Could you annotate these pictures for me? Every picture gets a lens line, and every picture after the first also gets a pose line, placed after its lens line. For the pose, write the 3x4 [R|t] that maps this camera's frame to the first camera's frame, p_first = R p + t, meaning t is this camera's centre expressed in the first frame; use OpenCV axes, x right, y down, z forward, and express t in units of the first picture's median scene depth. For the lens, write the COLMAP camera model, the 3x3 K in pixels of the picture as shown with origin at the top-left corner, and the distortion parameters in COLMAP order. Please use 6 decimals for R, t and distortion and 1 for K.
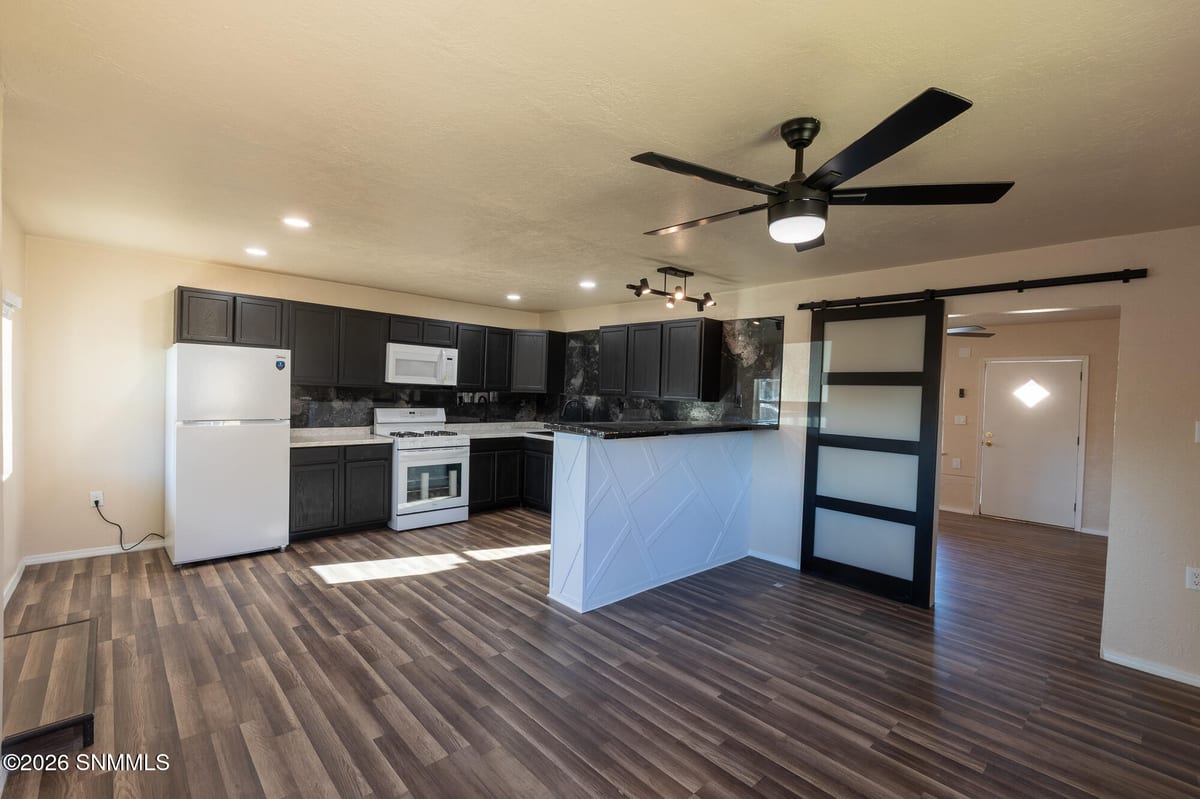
lens RADIAL K [[535.3, 0, 598.2], [0, 535.3, 397.5], [0, 0, 1]] dist [0.012320, -0.000370]
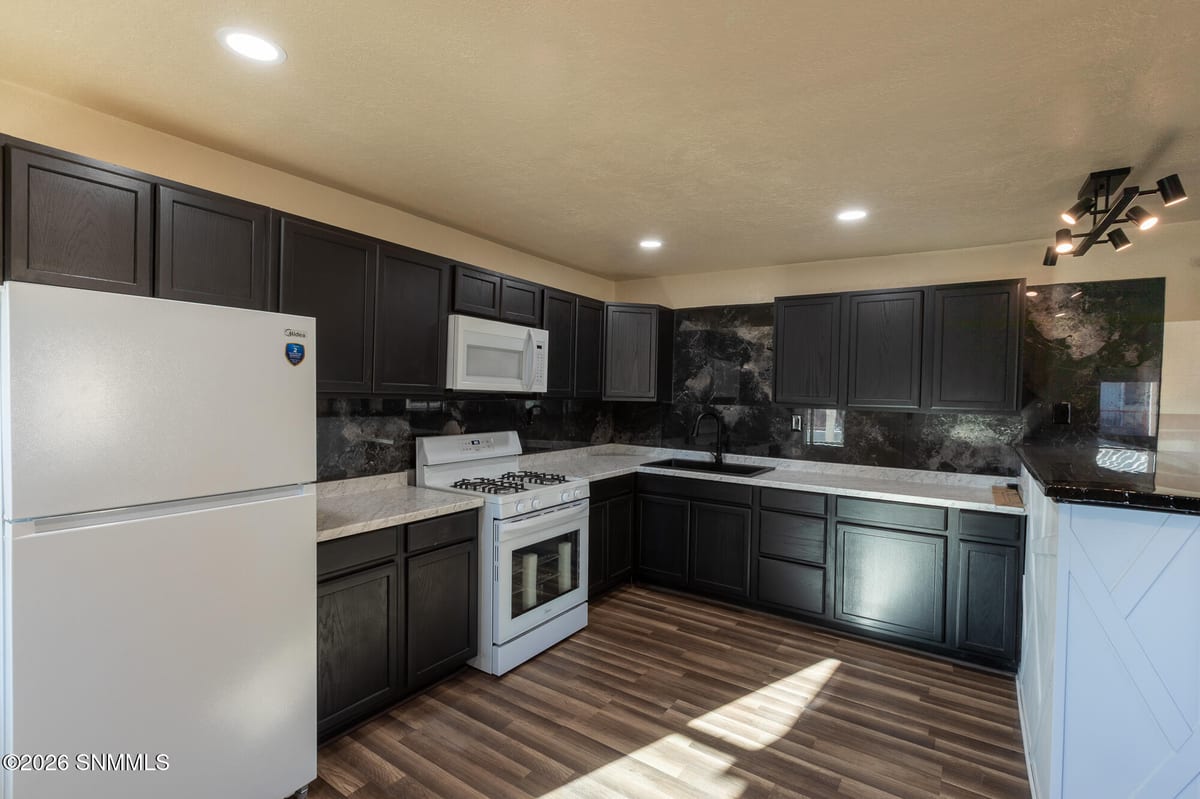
lens RADIAL K [[535.3, 0, 576.4], [0, 535.3, 398.0], [0, 0, 1]] dist [0.012320, -0.000370]
pose [[0.973344, -0.015259, 0.228842, -0.411588], [0.014078, 0.999878, 0.006793, -0.022262], [-0.228918, -0.003390, 0.973440, 0.474813]]
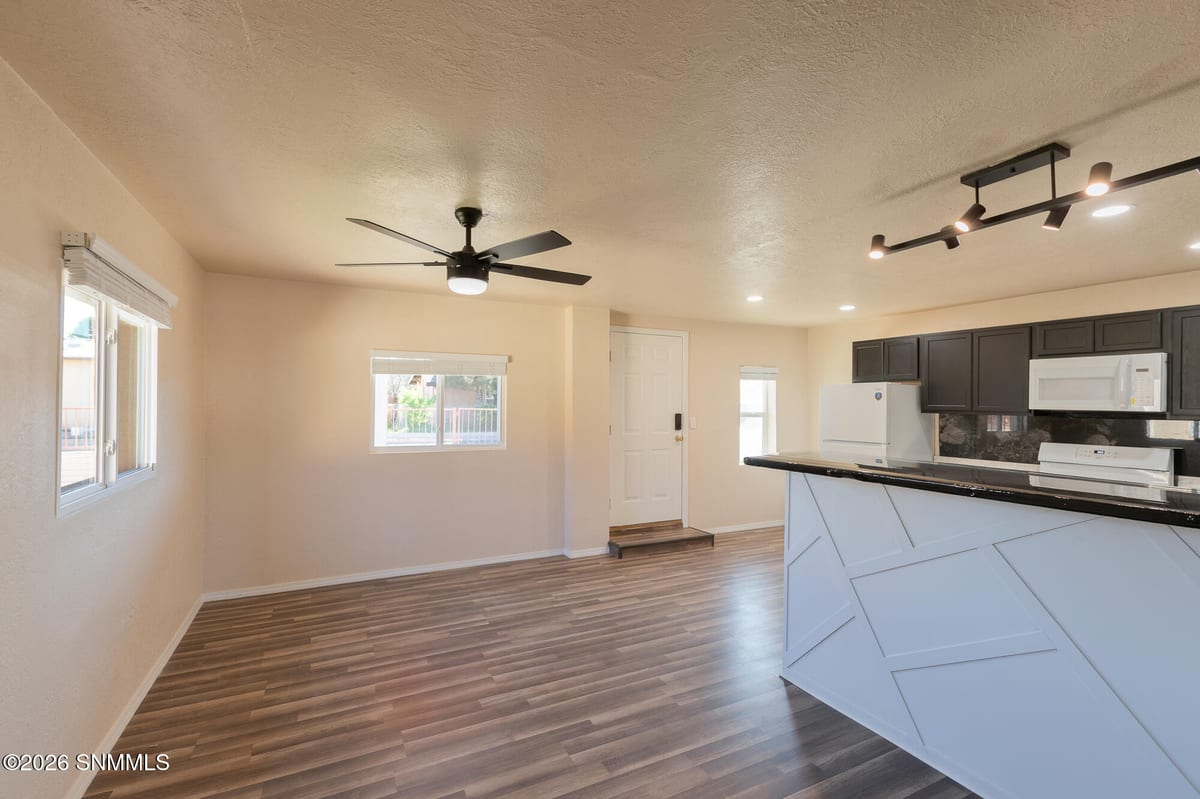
lens RADIAL K [[535.3, 0, 595.4], [0, 535.3, 401.5], [0, 0, 1]] dist [0.012320, -0.000370]
pose [[-0.286655, -0.039590, -0.957216, 0.578525], [-0.030787, 0.999010, -0.032098, 0.006120], [0.957539, 0.020269, -0.287590, 0.631199]]
